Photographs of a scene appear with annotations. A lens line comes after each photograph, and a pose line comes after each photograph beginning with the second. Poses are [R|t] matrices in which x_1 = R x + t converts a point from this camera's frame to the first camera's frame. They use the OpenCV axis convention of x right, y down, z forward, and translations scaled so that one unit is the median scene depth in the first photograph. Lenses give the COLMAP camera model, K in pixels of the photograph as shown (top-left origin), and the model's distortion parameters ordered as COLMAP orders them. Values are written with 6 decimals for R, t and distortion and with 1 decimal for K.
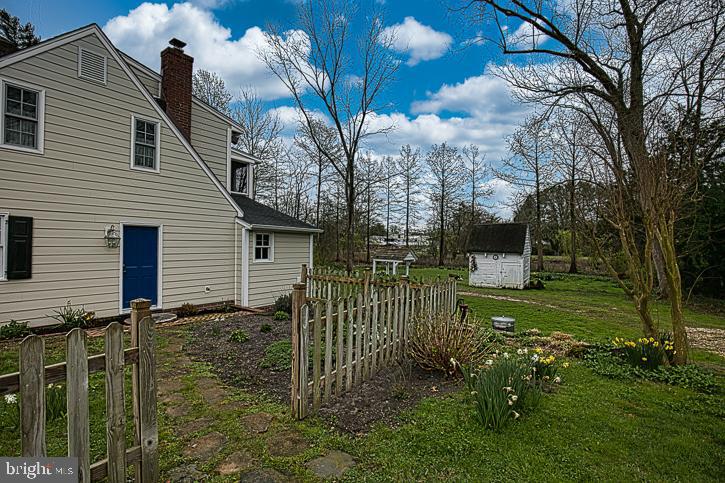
lens RADIAL K [[333.1, 0, 363.2], [0, 333.1, 244.5], [0, 0, 1]] dist [-0.037979, 0.007716]
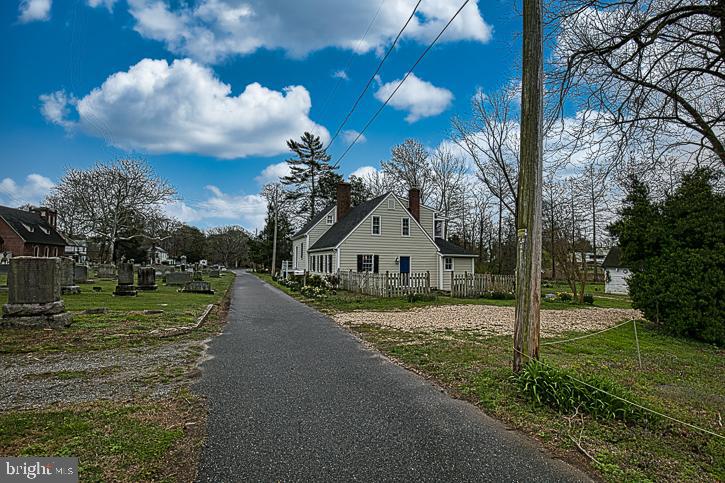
lens RADIAL K [[332.9, 0, 366.4], [0, 332.9, 247.3], [0, 0, 1]] dist [-0.027714, 0.000939]
pose [[0.848078, -0.029011, -0.529077, 0.391376], [0.004552, 0.998862, -0.047474, -0.000895], [0.529852, 0.037853, 0.847245, -1.128411]]
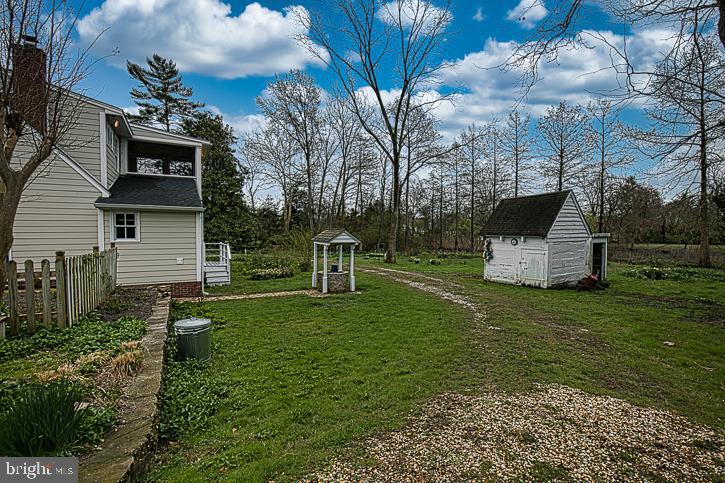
lens RADIAL K [[333.0, 0, 366.3], [0, 333.0, 241.0], [0, 0, 1]] dist [-0.023913, 0.000830]
pose [[0.911328, 0.004565, -0.411655, 0.717728], [0.005941, 0.999689, 0.024237, 0.029809], [0.411638, -0.024534, 0.911017, 0.369403]]
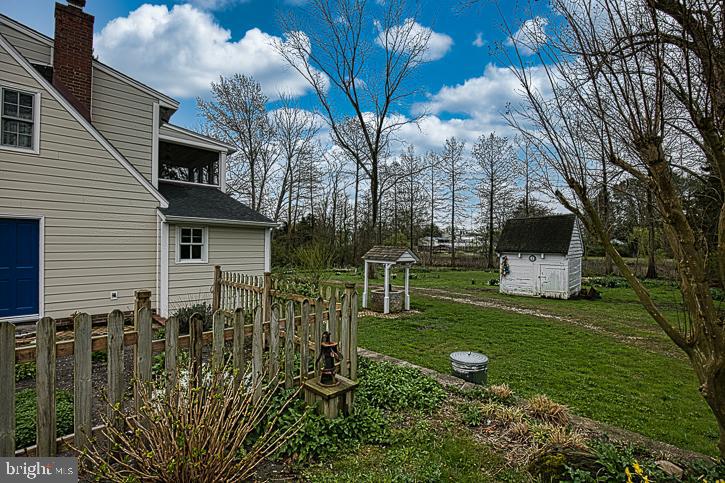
lens RADIAL K [[333.1, 0, 363.2], [0, 333.1, 244.5], [0, 0, 1]] dist [-0.037979, 0.007716]
pose [[0.985392, -0.005130, -0.170226, 0.235532], [0.004269, 0.999976, -0.005427, 0.013170], [0.170250, 0.004621, 0.985390, 0.253751]]
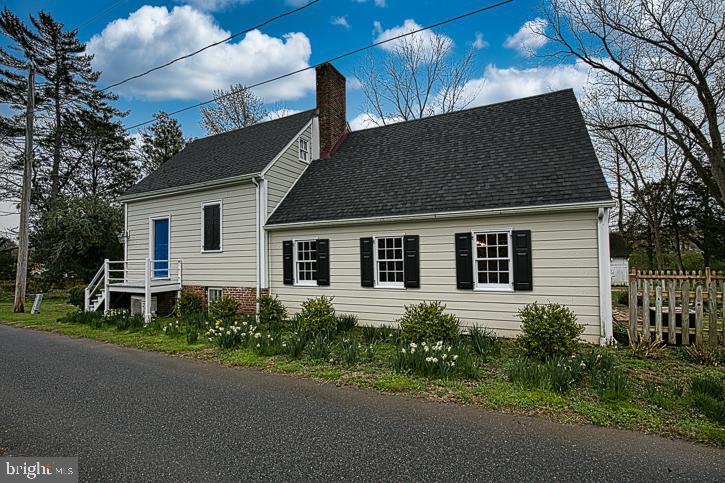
lens RADIAL K [[333.1, 0, 363.2], [0, 333.1, 244.5], [0, 0, 1]] dist [-0.037979, 0.007716]
pose [[0.985124, -0.022867, 0.170318, -1.219726], [0.029296, 0.998946, -0.035328, -0.014139], [-0.169331, 0.039792, 0.984756, -0.088924]]
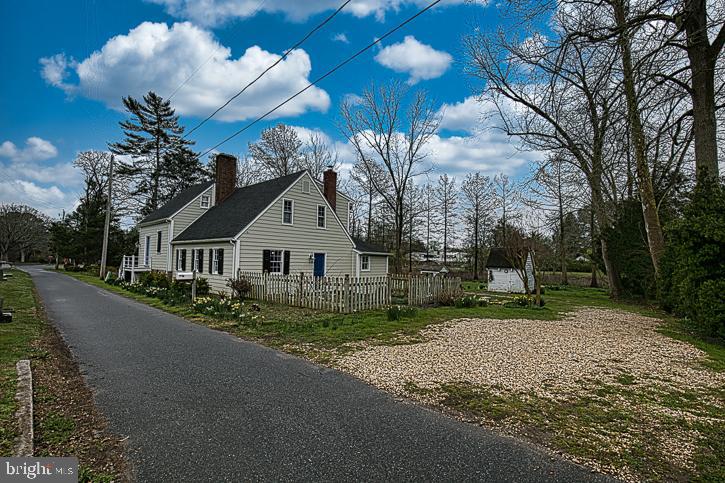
lens RADIAL K [[333.1, 0, 363.2], [0, 333.1, 244.5], [0, 0, 1]] dist [-0.037979, 0.007716]
pose [[0.993352, 0.002328, -0.115094, -0.085693], [-0.007707, 0.998897, -0.046318, -0.009869], [0.114859, 0.046898, 0.992274, -0.874662]]
